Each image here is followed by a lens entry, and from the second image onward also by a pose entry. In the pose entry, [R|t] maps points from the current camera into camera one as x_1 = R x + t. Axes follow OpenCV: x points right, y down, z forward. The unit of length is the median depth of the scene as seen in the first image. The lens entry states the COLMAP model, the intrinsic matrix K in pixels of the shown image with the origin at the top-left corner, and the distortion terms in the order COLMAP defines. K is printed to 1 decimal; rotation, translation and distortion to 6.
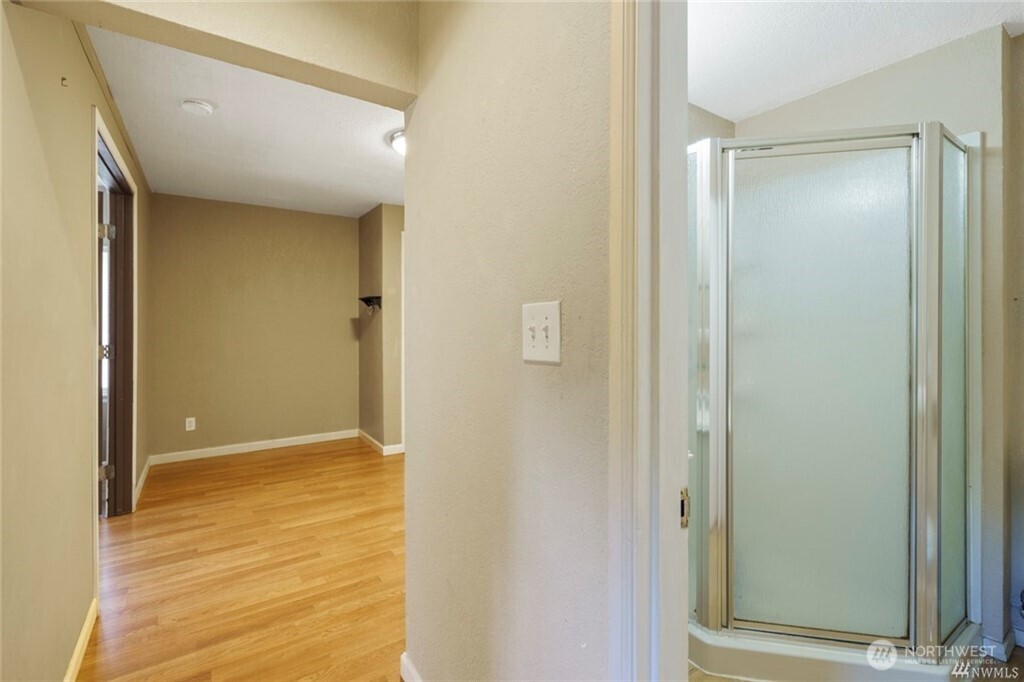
lens RADIAL K [[458.5, 0, 509.7], [0, 458.5, 337.5], [0, 0, 1]] dist [-0.000511, 0.001270]
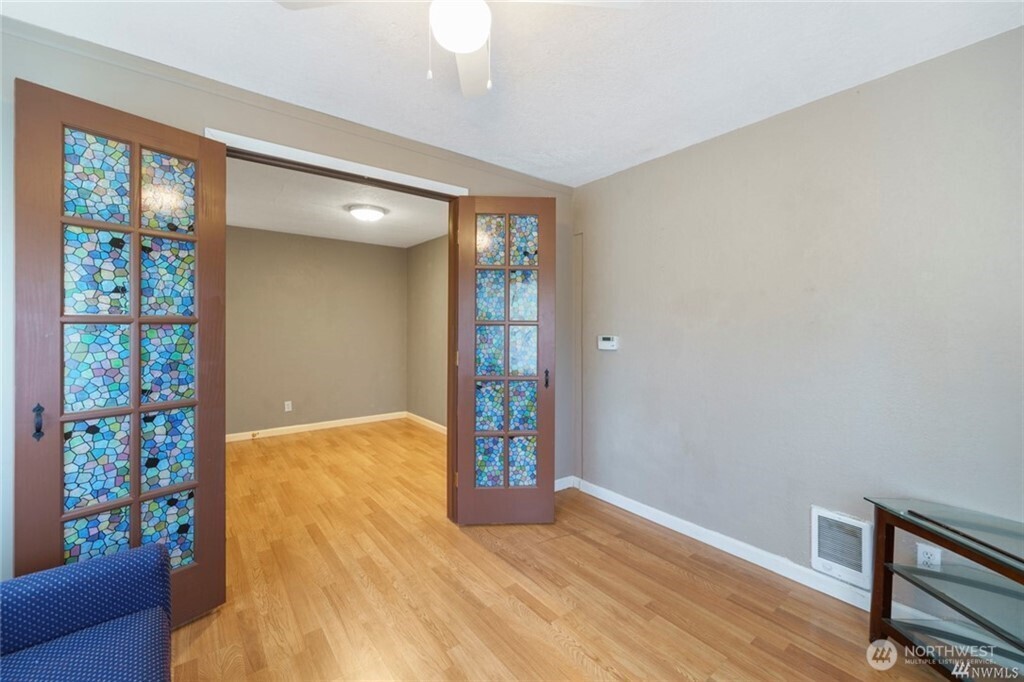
lens RADIAL K [[417.7, 0, 513.4], [0, 417.7, 330.7], [0, 0, 1]] dist [-0.002054, -0.000033]
pose [[-0.070363, -0.018972, 0.997341, -1.662557], [0.023579, 0.999508, 0.020677, -0.043729], [-0.997243, 0.024971, -0.069881, 0.612228]]
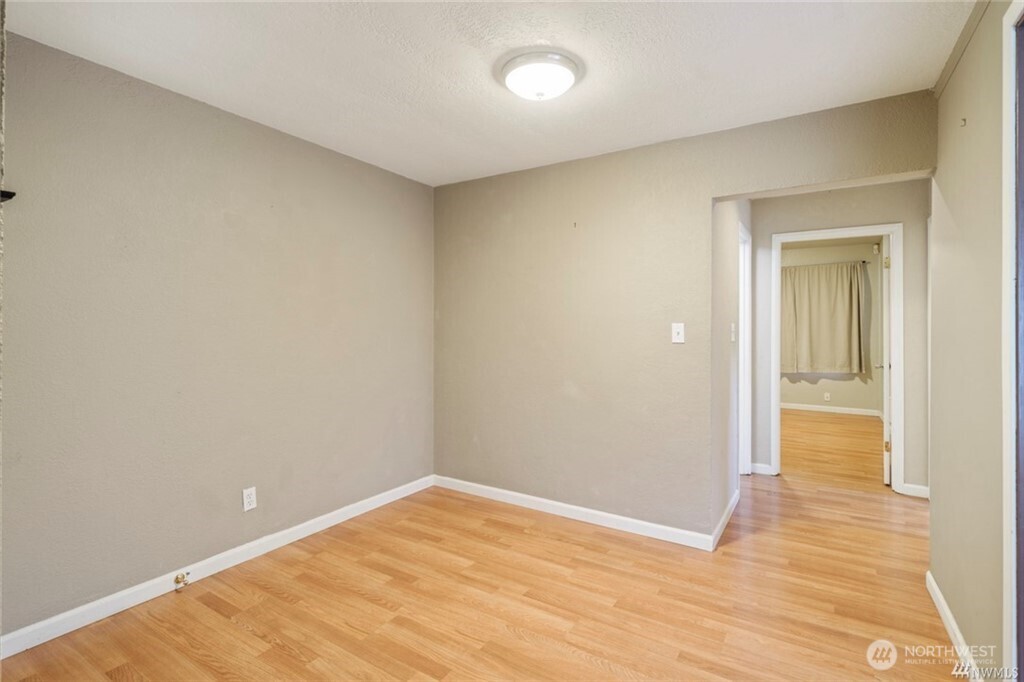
lens RADIAL K [[484.0, 0, 509.9], [0, 484.0, 335.5], [0, 0, 1]] dist [-0.000316, 0.001632]
pose [[-0.394519, -0.018614, 0.918699, -0.882123], [0.020444, 0.999370, 0.029028, -0.043515], [-0.918660, 0.030234, -0.393890, 1.356313]]
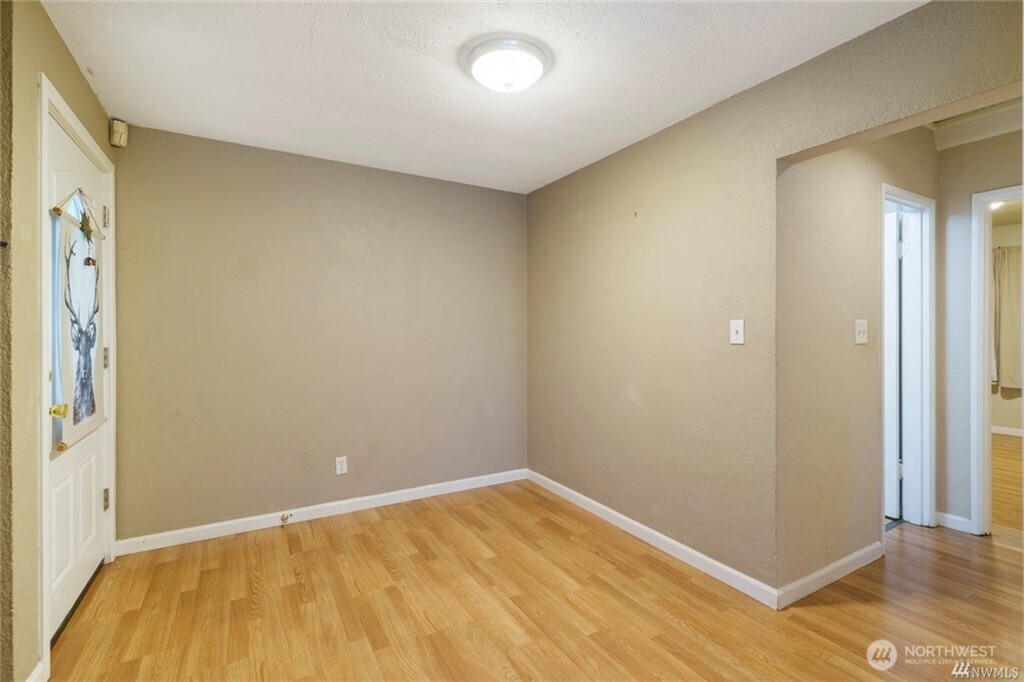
lens RADIAL K [[458.5, 0, 509.7], [0, 458.5, 337.5], [0, 0, 1]] dist [-0.000511, 0.001270]
pose [[0.067752, -0.016435, 0.997567, -0.899721], [0.026880, 0.999531, 0.014641, -0.023919], [-0.997340, 0.025822, 0.068162, 0.963835]]
